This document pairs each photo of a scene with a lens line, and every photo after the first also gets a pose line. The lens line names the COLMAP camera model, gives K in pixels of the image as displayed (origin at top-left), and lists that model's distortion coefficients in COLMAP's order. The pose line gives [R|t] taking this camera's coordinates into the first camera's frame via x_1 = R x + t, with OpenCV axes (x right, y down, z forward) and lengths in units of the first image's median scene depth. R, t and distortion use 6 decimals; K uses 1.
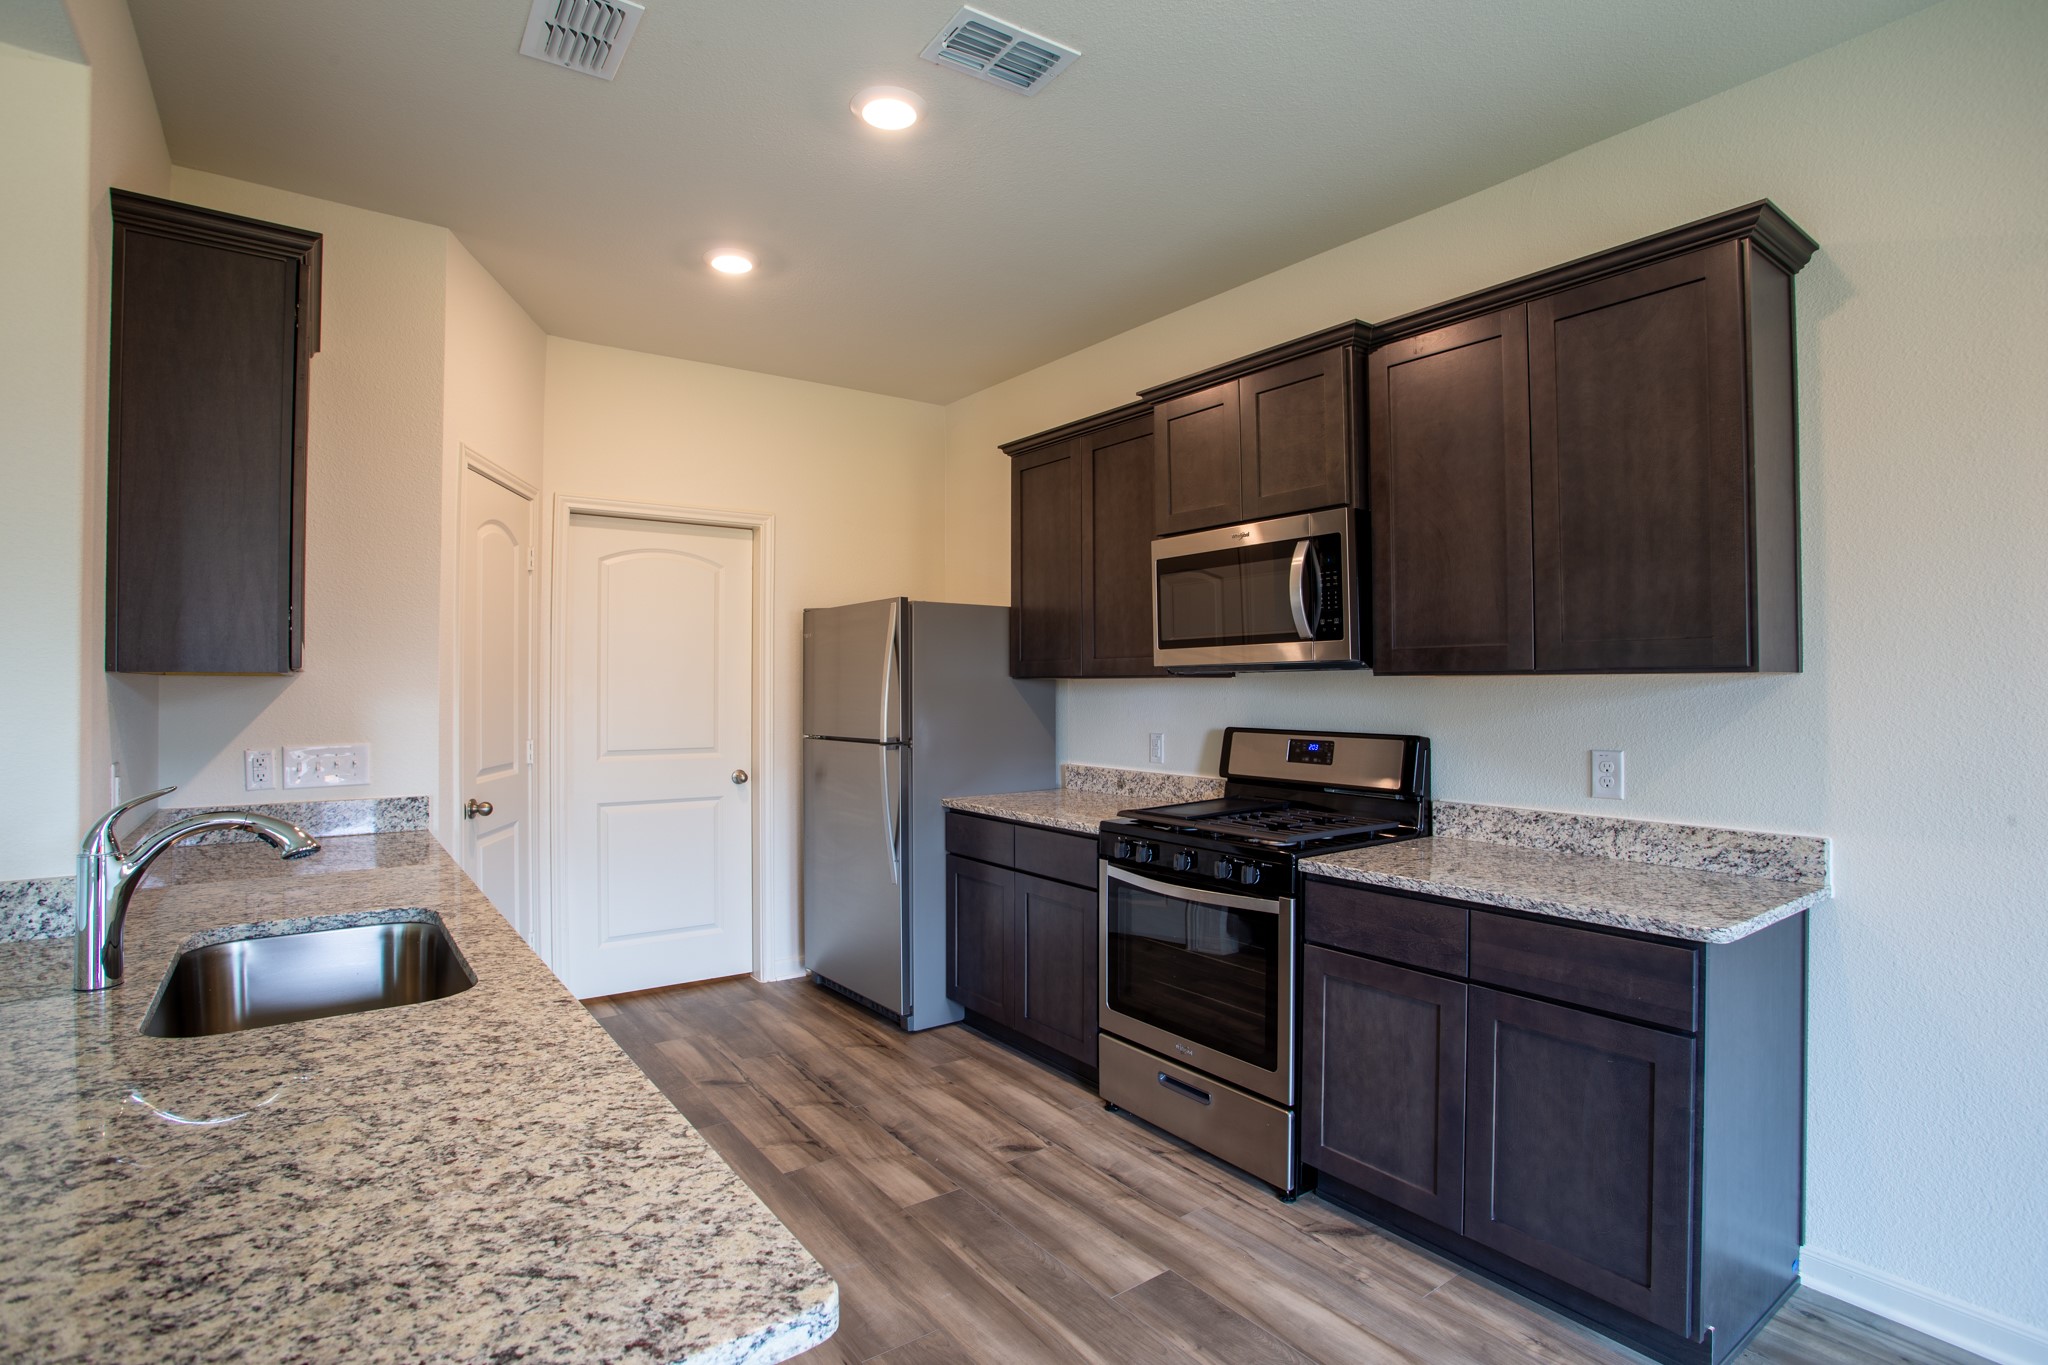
lens RADIAL K [[998.6, 0, 1016.8], [0, 998.6, 677.6], [0, 0, 1]] dist [-0.067747, 0.026572]
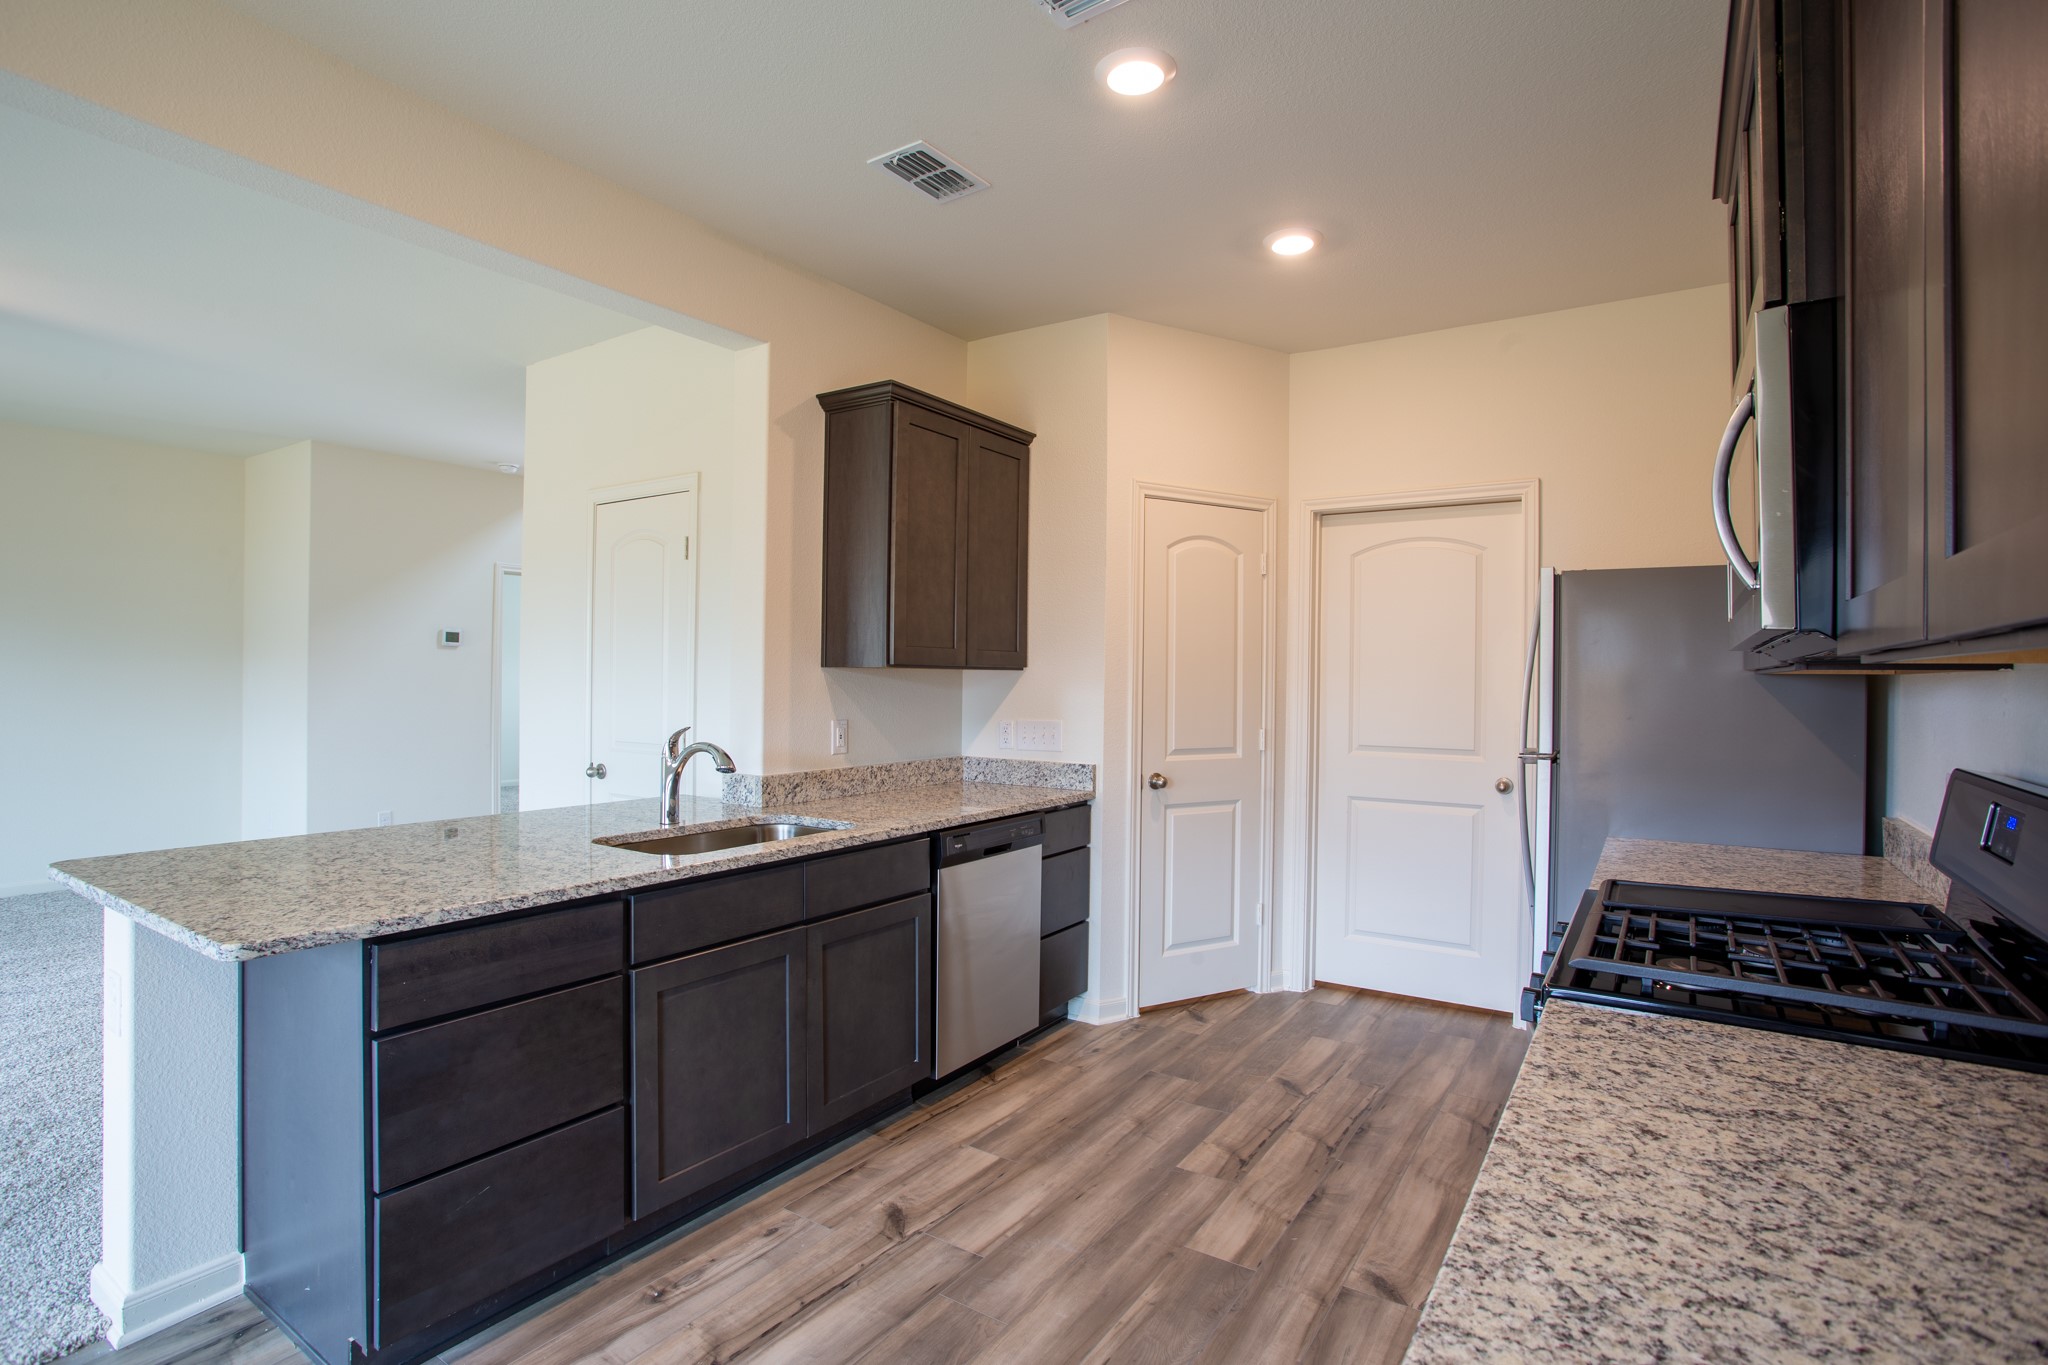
lens RADIAL K [[998.6, 0, 1013.6], [0, 998.6, 680.8], [0, 0, 1]] dist [-0.067747, 0.026572]
pose [[0.340822, 0.006203, -0.940108, 0.639636], [-0.001593, 0.999981, 0.006021, 0.004739], [0.940127, -0.000554, 0.340825, 0.499252]]
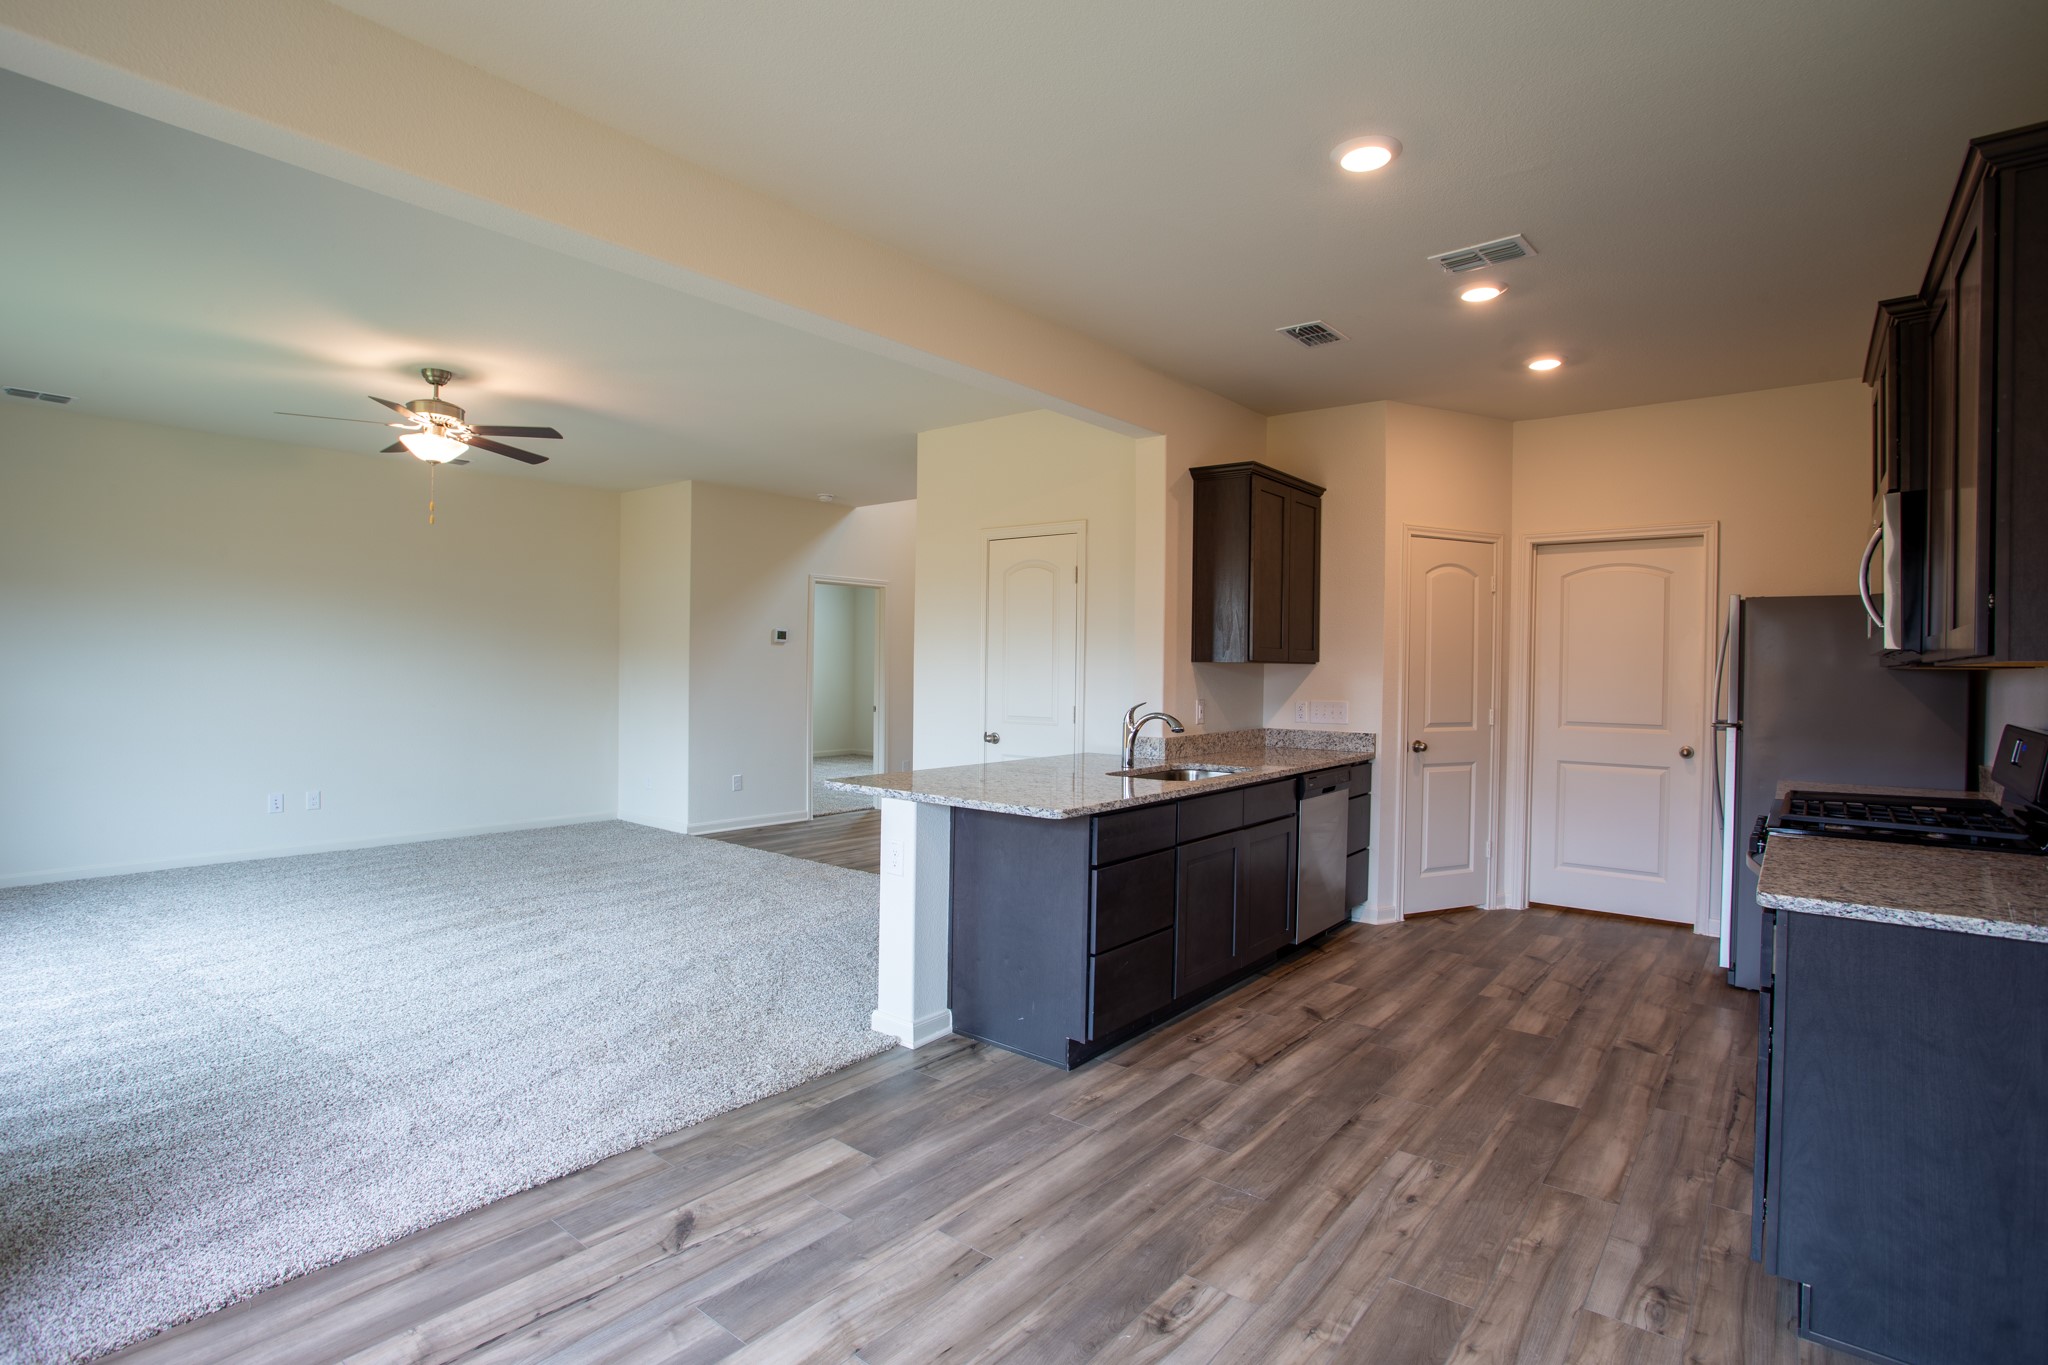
lens RADIAL K [[998.6, 0, 1014.3], [0, 998.6, 682.5], [0, 0, 1]] dist [-0.067747, 0.026572]
pose [[0.252570, 0.018353, -0.967404, 1.024571], [-0.002609, 0.999829, 0.018288, -0.000080], [0.967575, -0.002095, 0.252575, -0.071983]]
